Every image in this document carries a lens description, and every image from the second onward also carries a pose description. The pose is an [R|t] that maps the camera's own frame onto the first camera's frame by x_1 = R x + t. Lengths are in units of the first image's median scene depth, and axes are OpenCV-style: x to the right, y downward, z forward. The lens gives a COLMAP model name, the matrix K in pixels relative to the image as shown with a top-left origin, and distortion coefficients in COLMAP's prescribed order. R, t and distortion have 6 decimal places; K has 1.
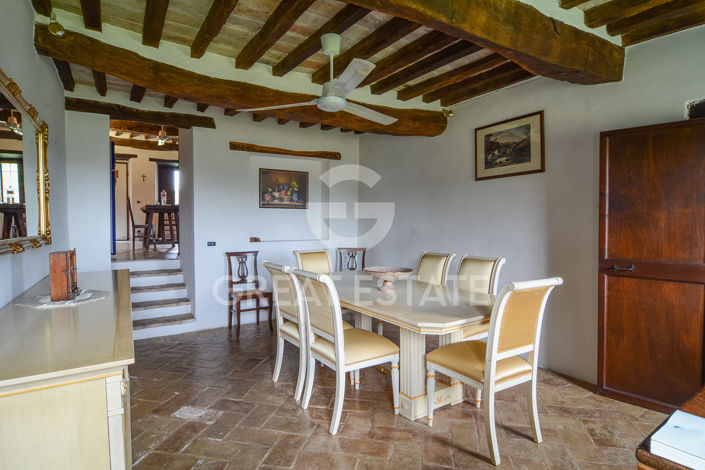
lens RADIAL K [[382.2, 0, 350.3], [0, 382.2, 231.2], [0, 0, 1]] dist [-0.012279, -0.006182]
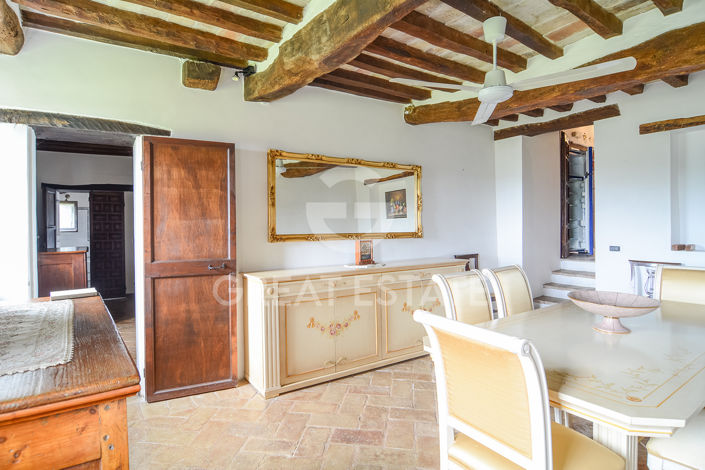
lens RADIAL K [[382.2, 0, 349.9], [0, 382.2, 233.1], [0, 0, 1]] dist [-0.012279, -0.006182]
pose [[0.030792, 0.022726, -0.999267, 0.513725], [-0.018878, 0.999576, 0.022151, -0.010365], [0.999348, 0.018182, 0.031208, 0.383333]]
